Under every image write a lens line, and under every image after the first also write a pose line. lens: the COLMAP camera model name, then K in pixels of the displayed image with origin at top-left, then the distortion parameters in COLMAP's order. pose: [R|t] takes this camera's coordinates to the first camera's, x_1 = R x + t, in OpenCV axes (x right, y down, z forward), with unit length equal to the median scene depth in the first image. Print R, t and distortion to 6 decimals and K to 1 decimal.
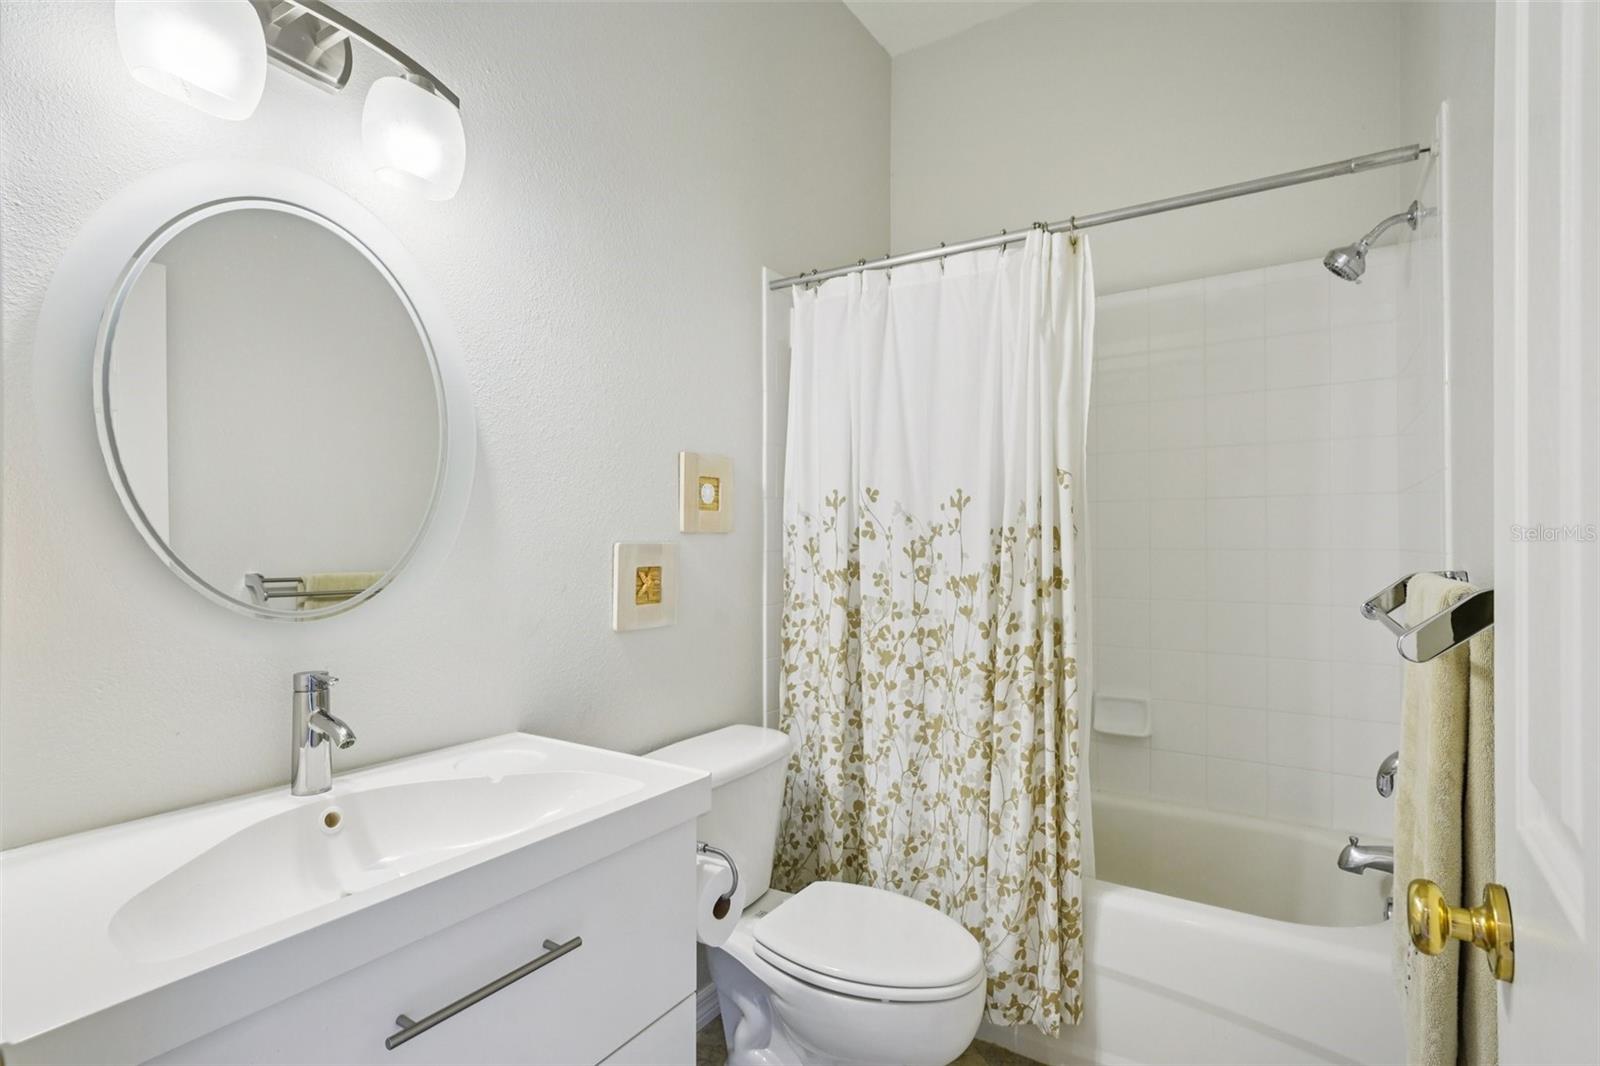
lens RADIAL K [[780.3, 0, 782.2], [0, 780.3, 532.5], [0, 0, 1]] dist [0.003520, 0.000603]
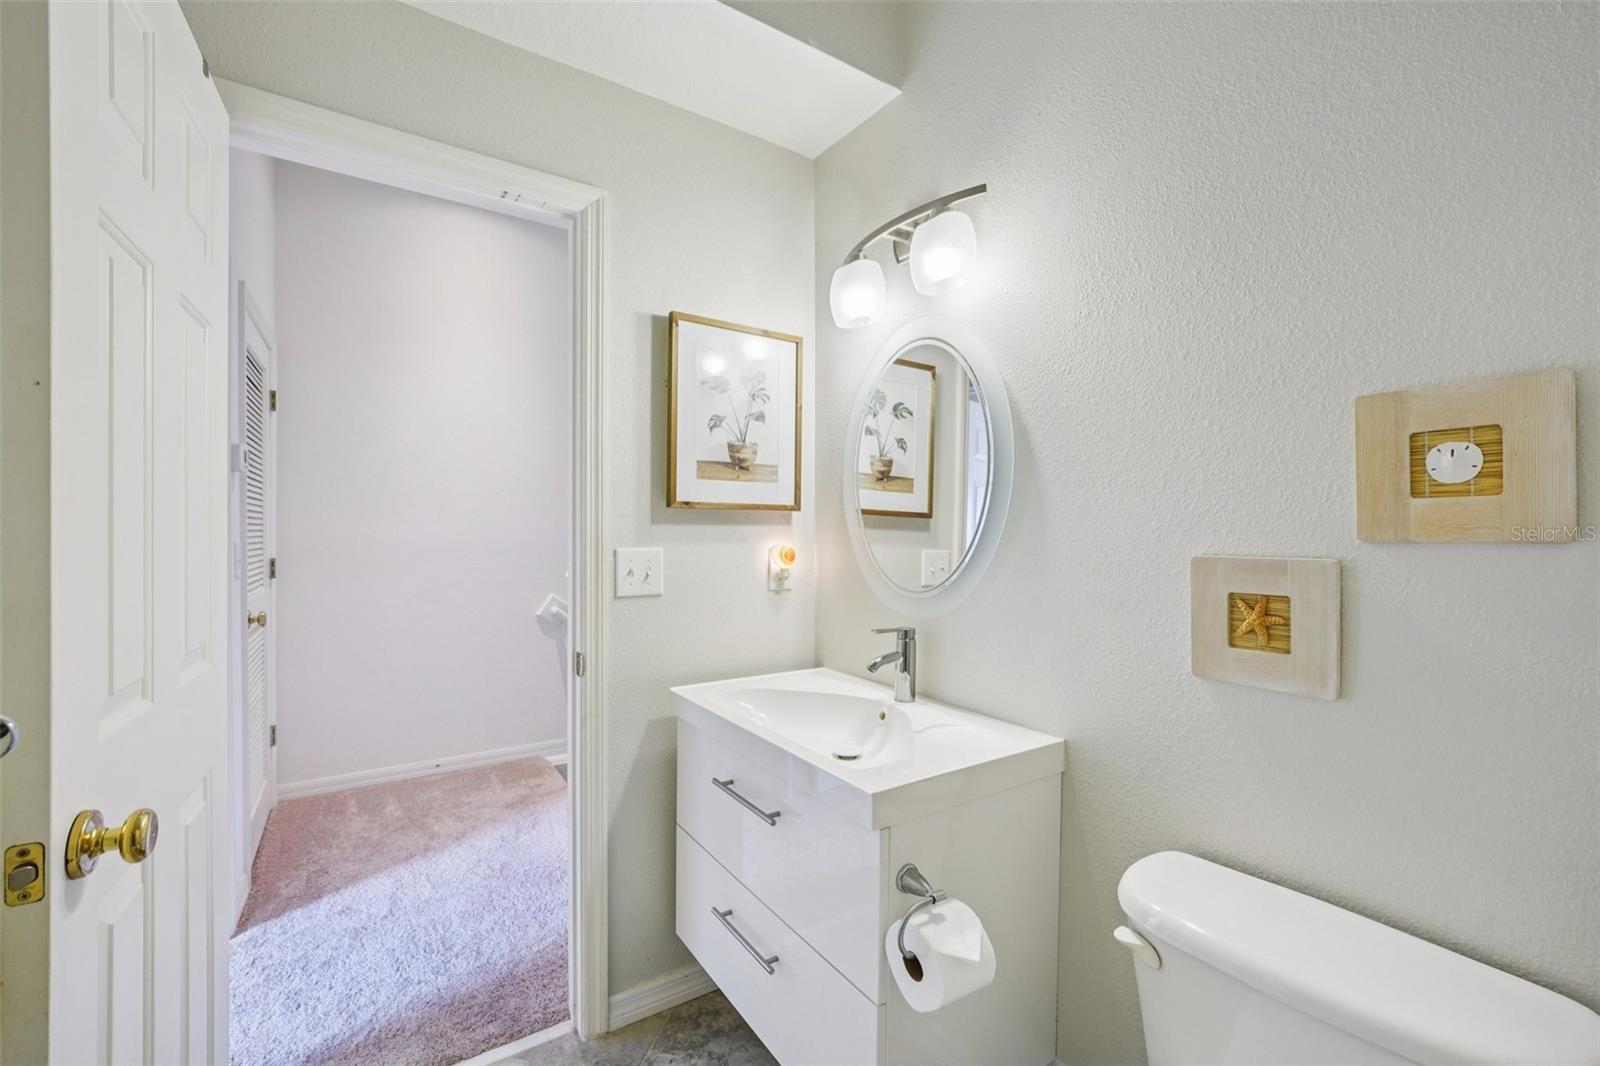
lens RADIAL K [[663.5, 0, 790.8], [0, 663.5, 531.0], [0, 0, 1]] dist [-0.016572, 0.005779]
pose [[-0.388330, -0.007839, -0.921487, 0.771318], [0.005227, 0.999929, -0.010709, -0.008035], [0.921505, -0.008976, -0.388262, 1.336582]]
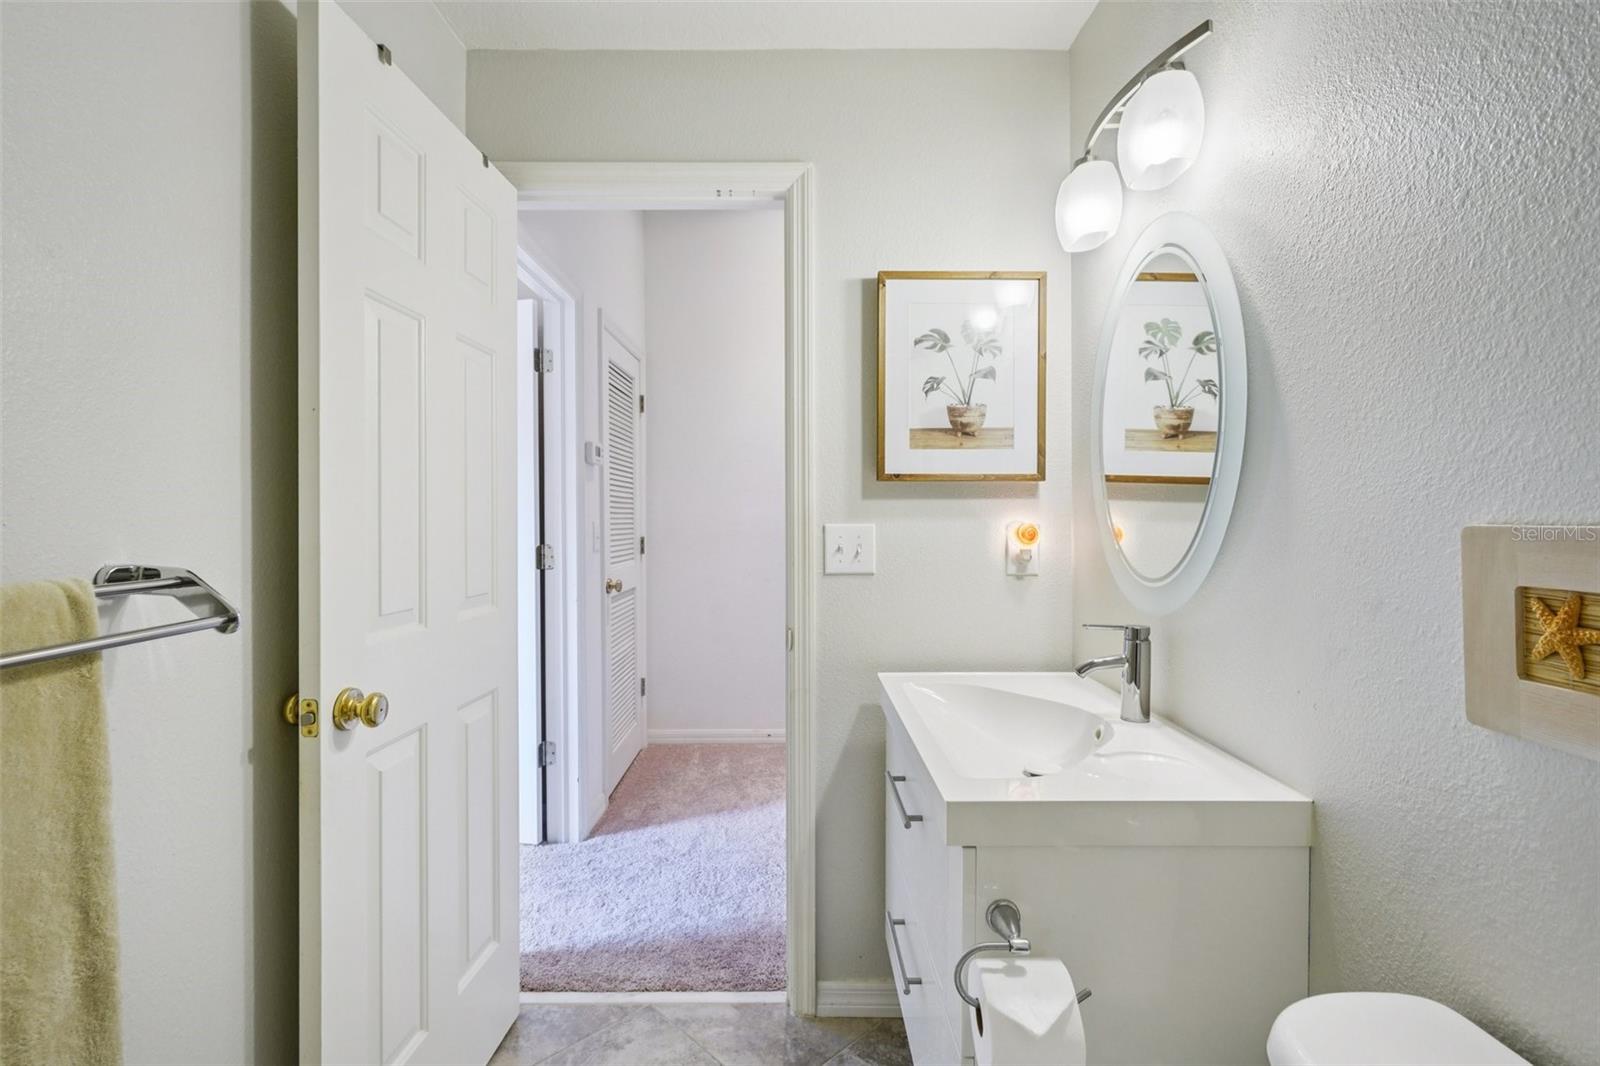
lens RADIAL K [[745.8, 0, 795.2], [0, 745.8, 516.9], [0, 0, 1]] dist [-0.001332, 0.000339]
pose [[-0.831845, -0.003400, -0.554997, 0.524788], [0.005406, 0.999884, -0.014228, 0.019239], [0.554981, -0.014836, -0.831731, 1.720433]]
